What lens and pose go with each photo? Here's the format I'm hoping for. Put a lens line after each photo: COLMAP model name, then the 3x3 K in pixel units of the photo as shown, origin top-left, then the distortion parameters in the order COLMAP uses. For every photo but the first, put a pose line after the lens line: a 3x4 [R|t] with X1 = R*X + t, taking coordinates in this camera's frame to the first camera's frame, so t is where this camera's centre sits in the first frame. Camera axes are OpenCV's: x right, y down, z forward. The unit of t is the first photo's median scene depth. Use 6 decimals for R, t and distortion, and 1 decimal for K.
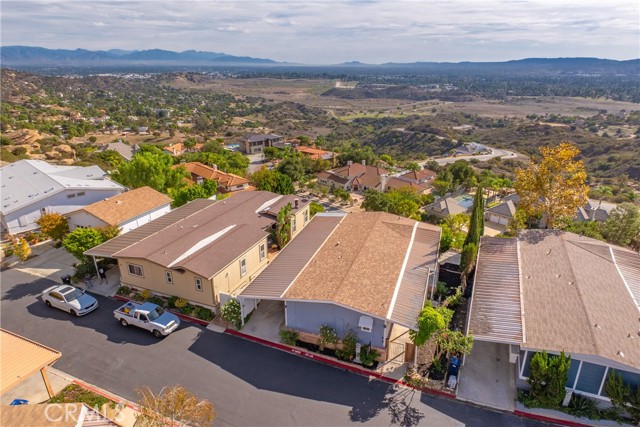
lens RADIAL K [[392.6, 0, 322.0], [0, 392.6, 216.3], [0, 0, 1]] dist [-0.006374, -0.017210]
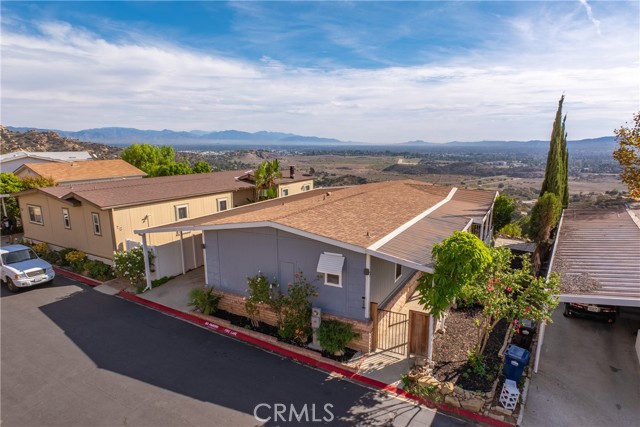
lens RADIAL K [[393.7, 0, 321.4], [0, 393.7, 241.9], [0, 0, 1]] dist [-0.001046, -0.028989]
pose [[0.987608, 0.036926, -0.152536, 0.026671], [-0.055865, 0.990980, -0.121807, 0.045902], [0.146662, 0.128819, 0.980763, 0.074452]]
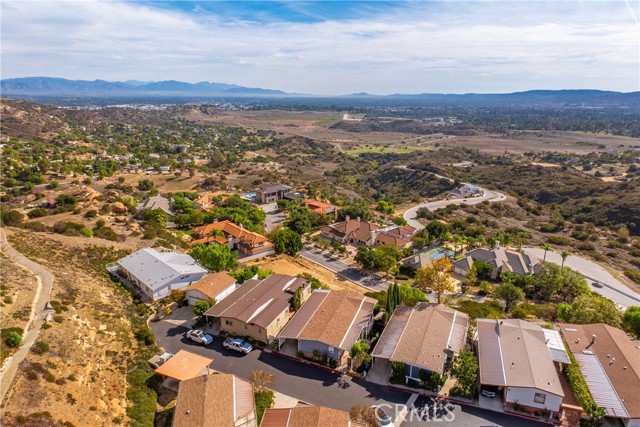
lens RADIAL K [[393.0, 0, 320.0], [0, 393.0, 213.5], [0, 0, 1]] dist [0.000167, -0.026627]
pose [[0.999661, 0.006564, -0.025180, 0.014839], [-0.008412, 0.997223, -0.074003, -0.059278], [0.024624, 0.074190, 0.996940, -0.229154]]
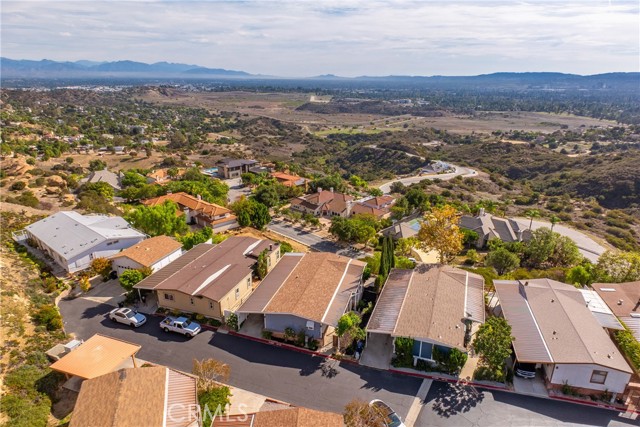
lens RADIAL K [[392.2, 0, 320.5], [0, 392.2, 232.8], [0, 0, 1]] dist [-0.008173, -0.013437]
pose [[0.998388, -0.016045, 0.054449, 0.010244], [0.015486, 0.999823, 0.010673, -0.024844], [-0.054611, -0.009812, 0.998459, -0.117042]]
